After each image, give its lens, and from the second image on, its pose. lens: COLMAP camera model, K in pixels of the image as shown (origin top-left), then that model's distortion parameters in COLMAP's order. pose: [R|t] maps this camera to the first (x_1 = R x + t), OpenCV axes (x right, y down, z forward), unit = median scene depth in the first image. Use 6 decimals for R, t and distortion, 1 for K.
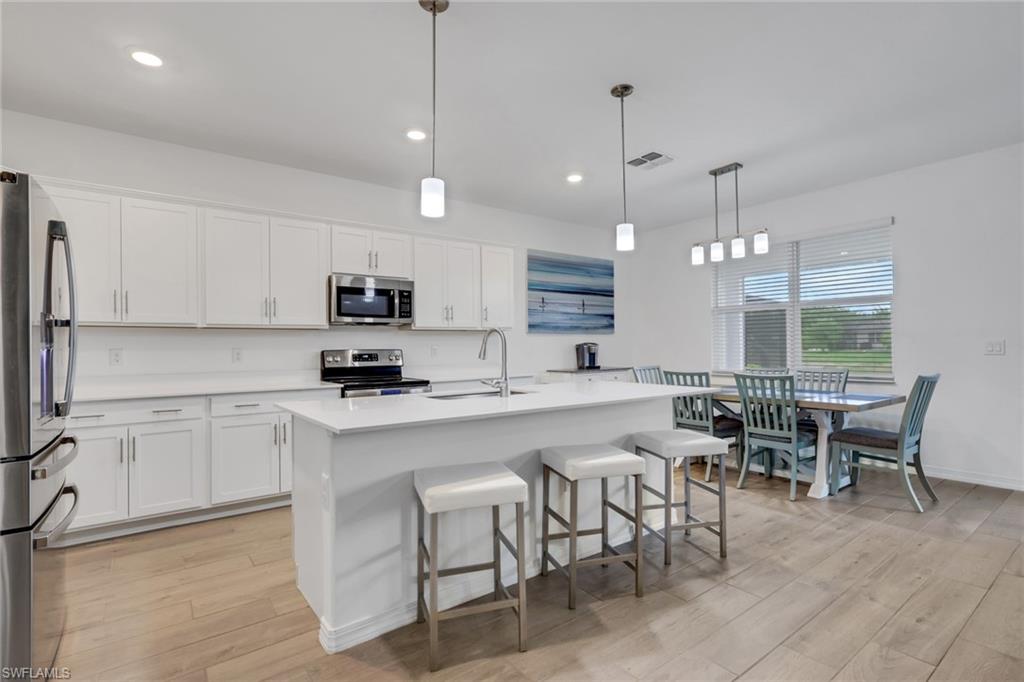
lens RADIAL K [[461.7, 0, 500.0], [0, 461.7, 342.5], [0, 0, 1]] dist [0.000075, 0.000086]
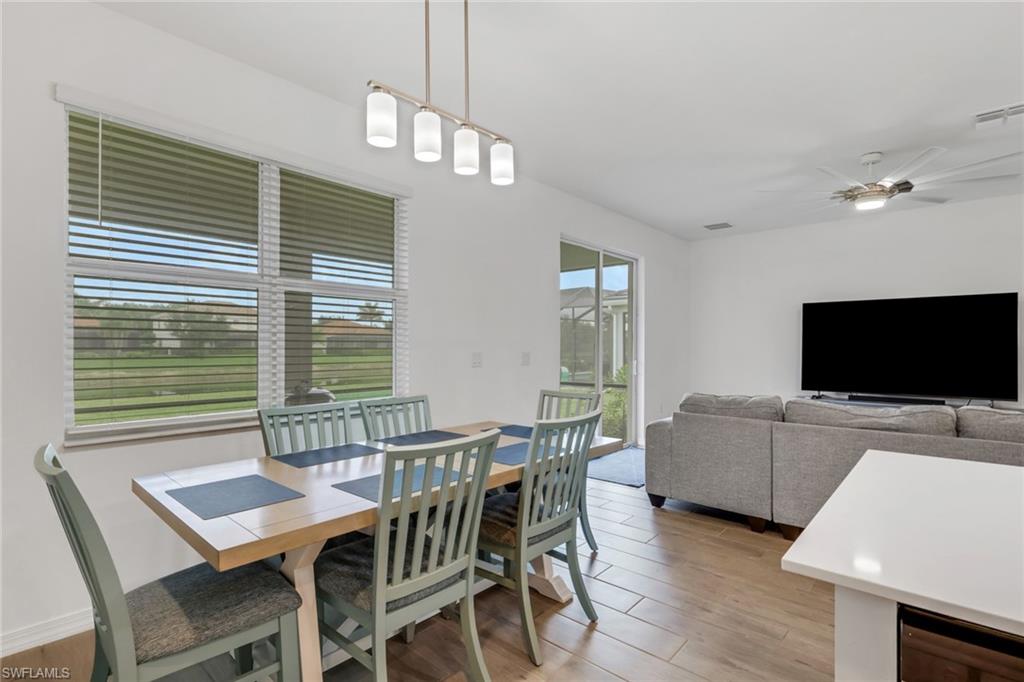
lens RADIAL K [[505.9, 0, 506.8], [0, 505.9, 347.6], [0, 0, 1]] dist [-0.000503, 0.000115]
pose [[-0.199193, 0.014388, 0.979855, 0.016189], [-0.005508, 0.999860, -0.015802, 0.001146], [-0.979945, -0.008544, -0.199085, 1.008019]]
